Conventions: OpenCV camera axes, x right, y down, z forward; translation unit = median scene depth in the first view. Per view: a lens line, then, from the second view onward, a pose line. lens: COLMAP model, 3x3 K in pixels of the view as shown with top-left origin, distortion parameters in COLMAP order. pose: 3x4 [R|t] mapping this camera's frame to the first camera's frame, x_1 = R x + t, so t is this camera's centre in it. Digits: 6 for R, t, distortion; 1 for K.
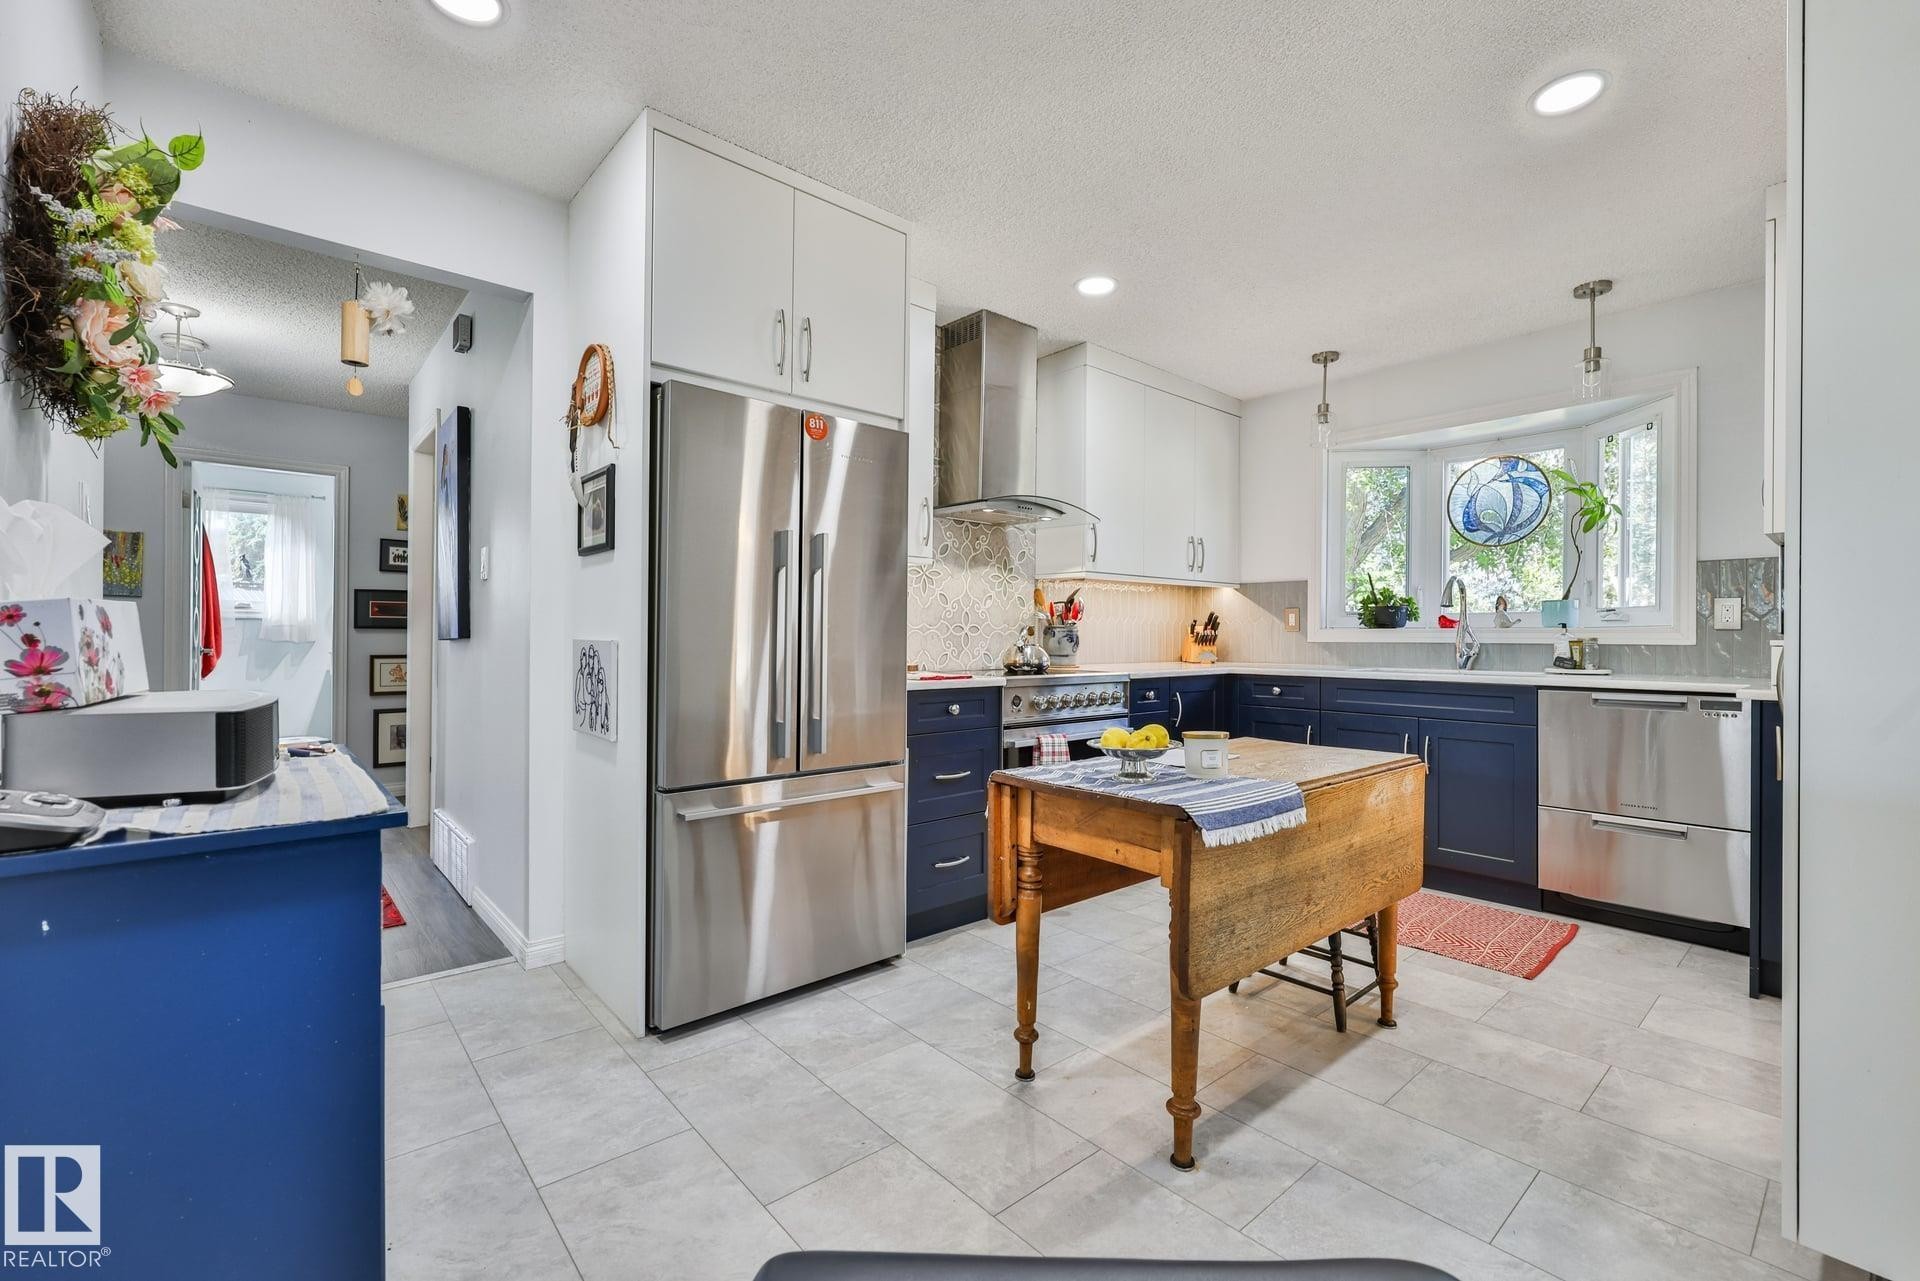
lens RADIAL K [[819.2, 0, 966.9], [0, 819.2, 640.7], [0, 0, 1]] dist [-0.001614, -0.000388]
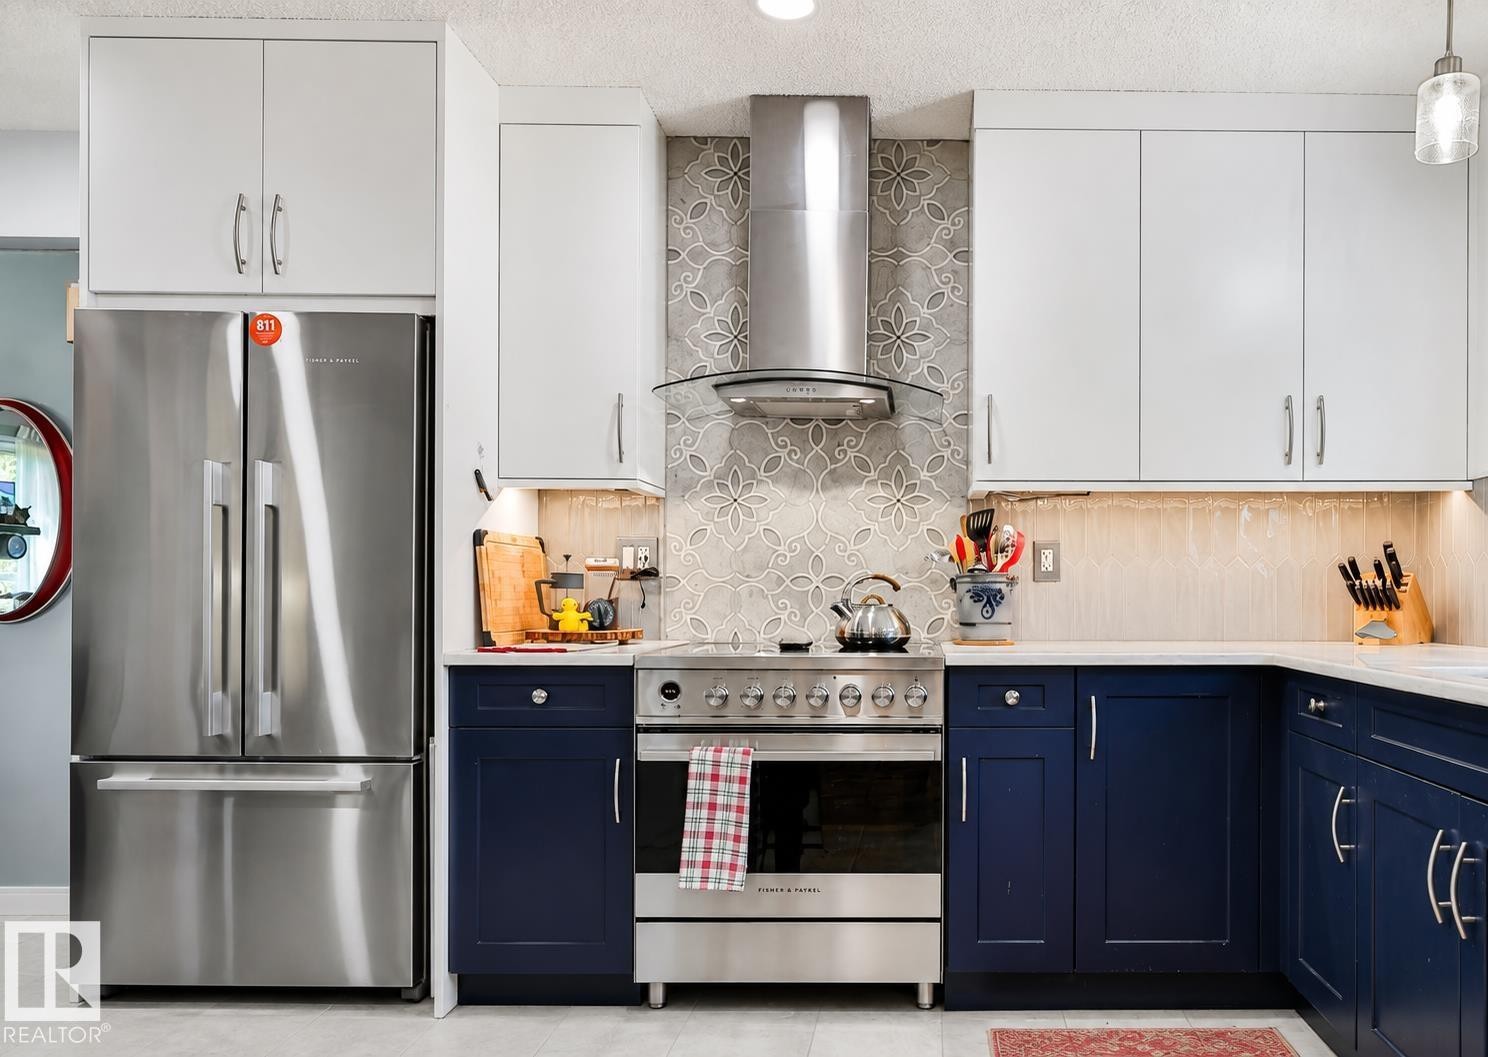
lens RADIAL K [[1074.1, 0, 954.5], [0, 1074.1, 604.9], [0, 0, 1]] dist [0.005210, 0.000897]
pose [[0.753187, 0.001910, -0.657804, 0.648691], [-0.002264, 0.999997, 0.000312, 0.004192], [0.657803, 0.001254, 0.753189, 0.414883]]
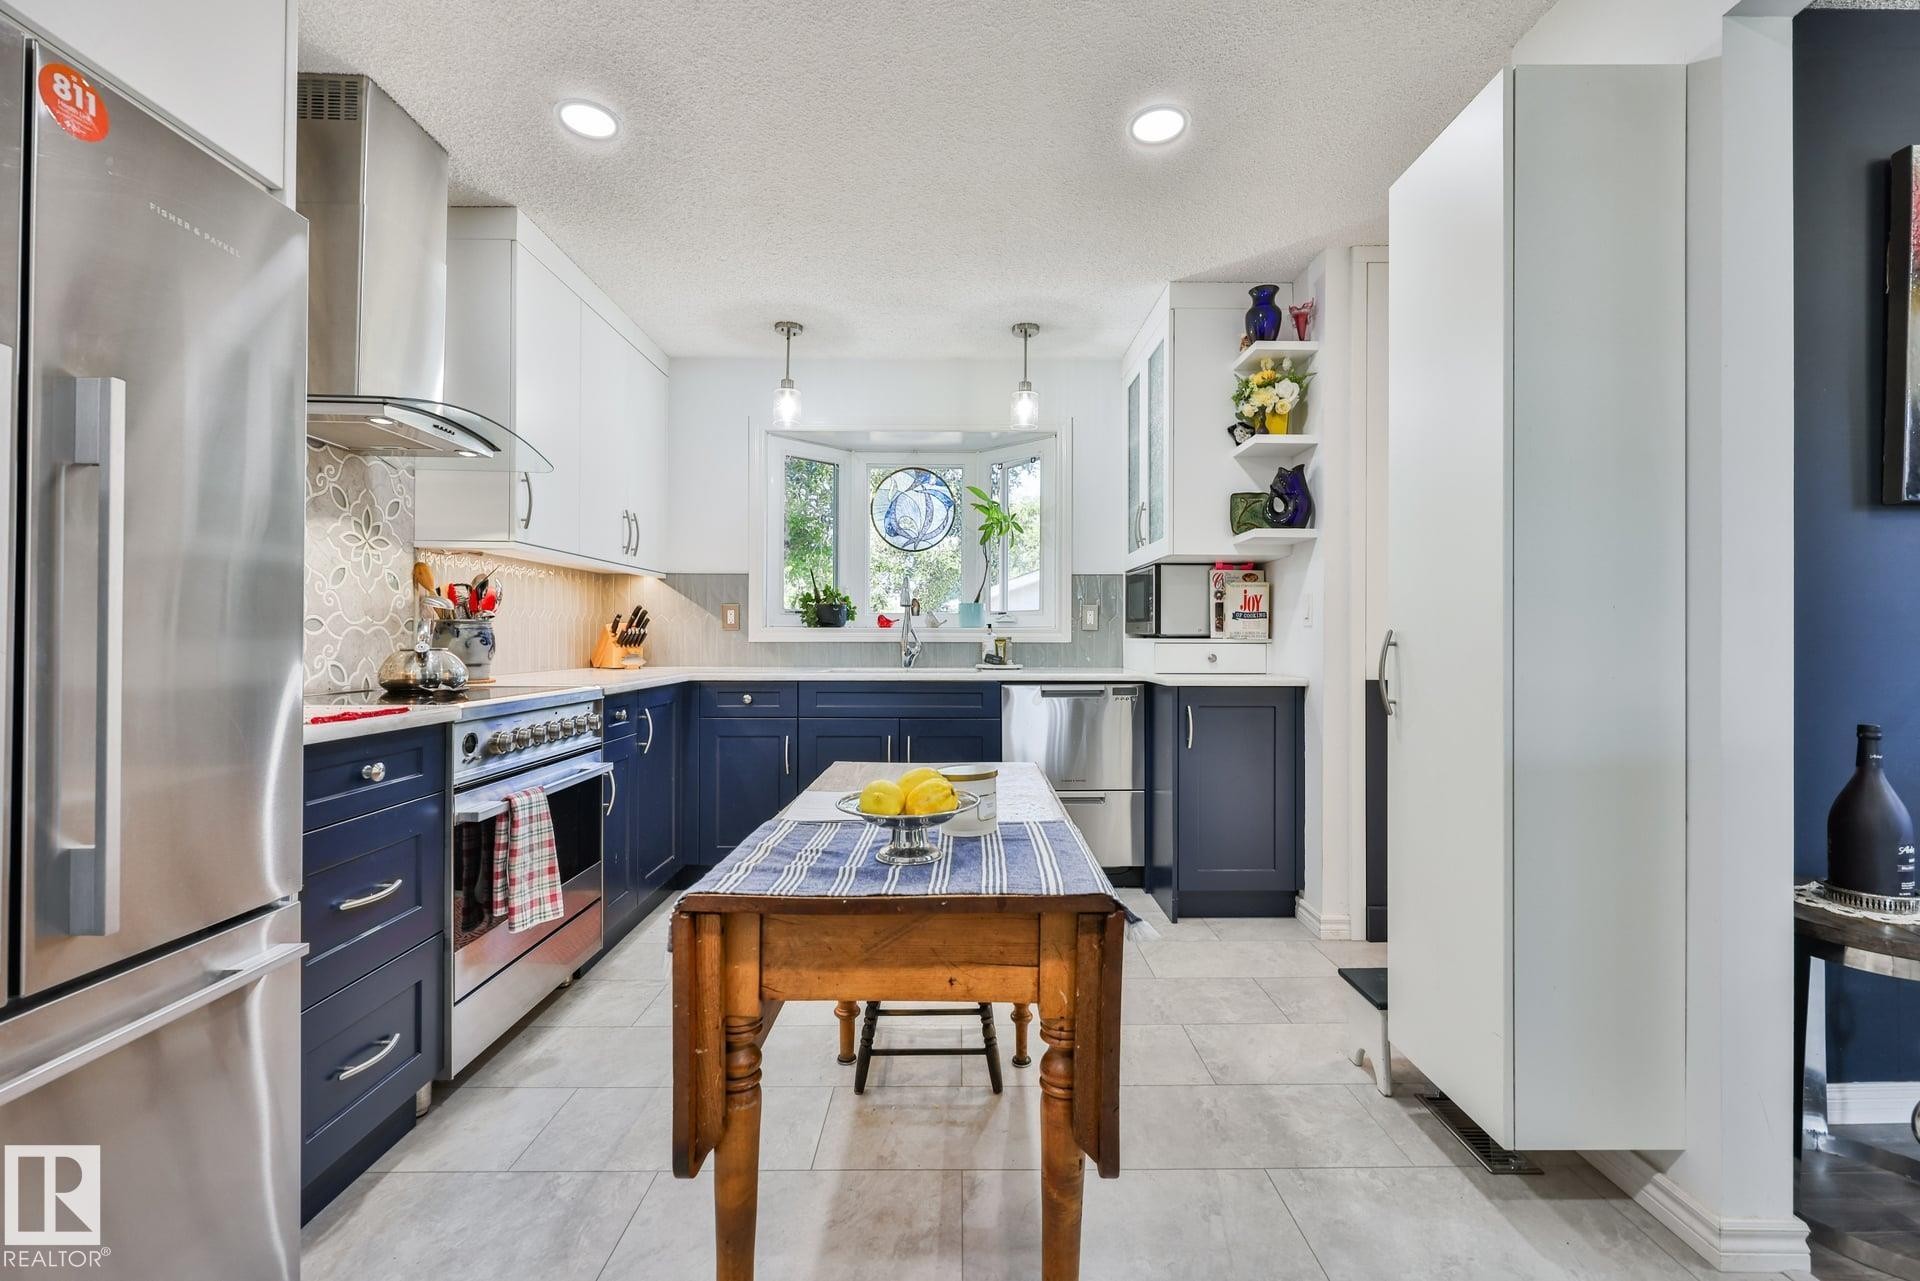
lens RADIAL K [[819.2, 0, 964.6], [0, 819.2, 638.9], [0, 0, 1]] dist [-0.001614, -0.000388]
pose [[0.654645, -0.003635, 0.755928, -0.128270], [0.004766, 0.999988, 0.000682, -0.001616], [-0.755922, 0.003156, 0.654654, 0.269643]]
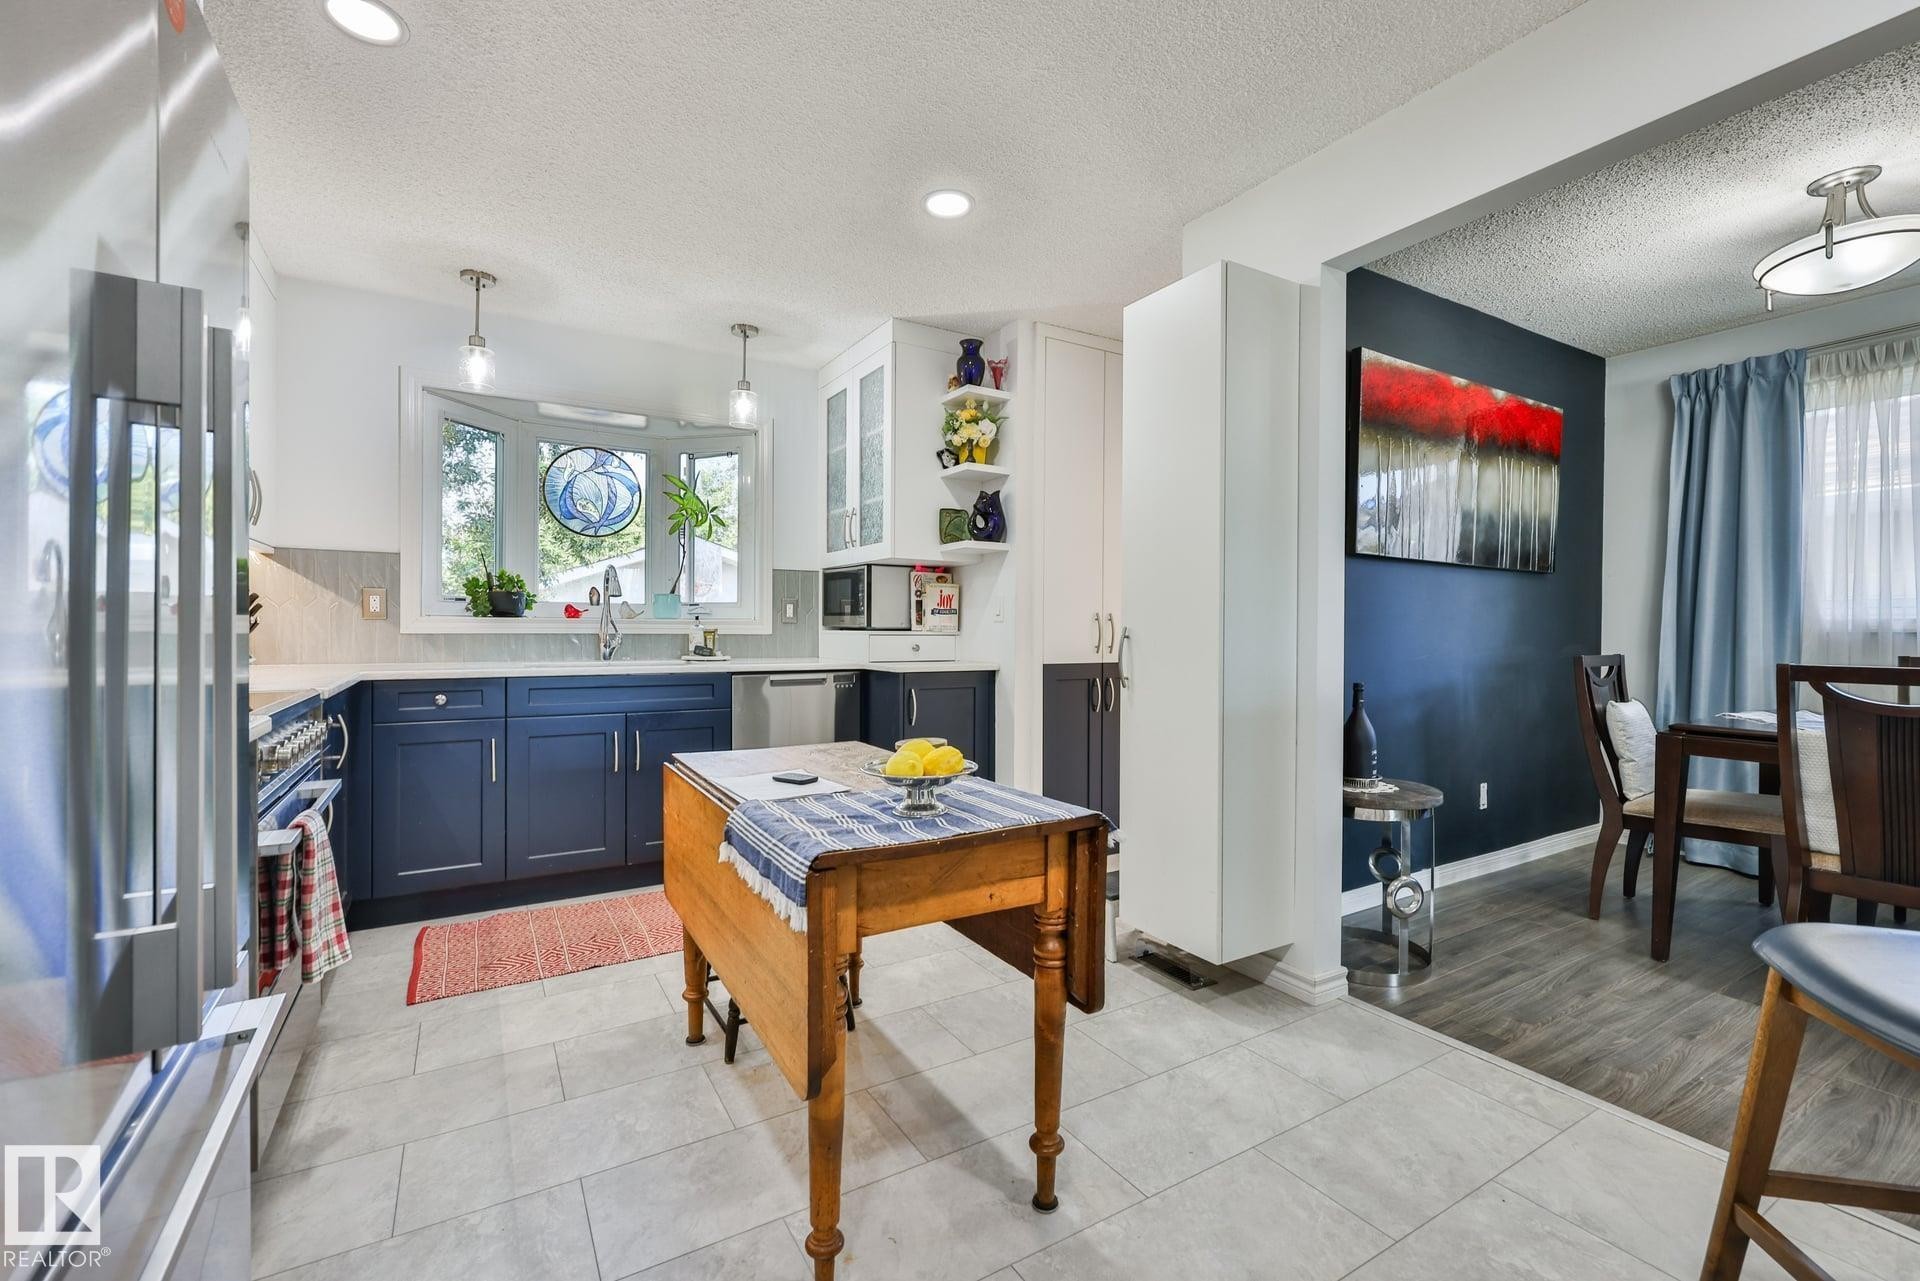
lens RADIAL K [[819.2, 0, 968.4], [0, 819.2, 639.4], [0, 0, 1]] dist [-0.001614, -0.000388]
pose [[0.172075, -0.014897, 0.984971, -0.285323], [0.000276, 0.999886, 0.015074, -0.005151], [-0.985084, -0.002322, 0.172059, 0.406804]]
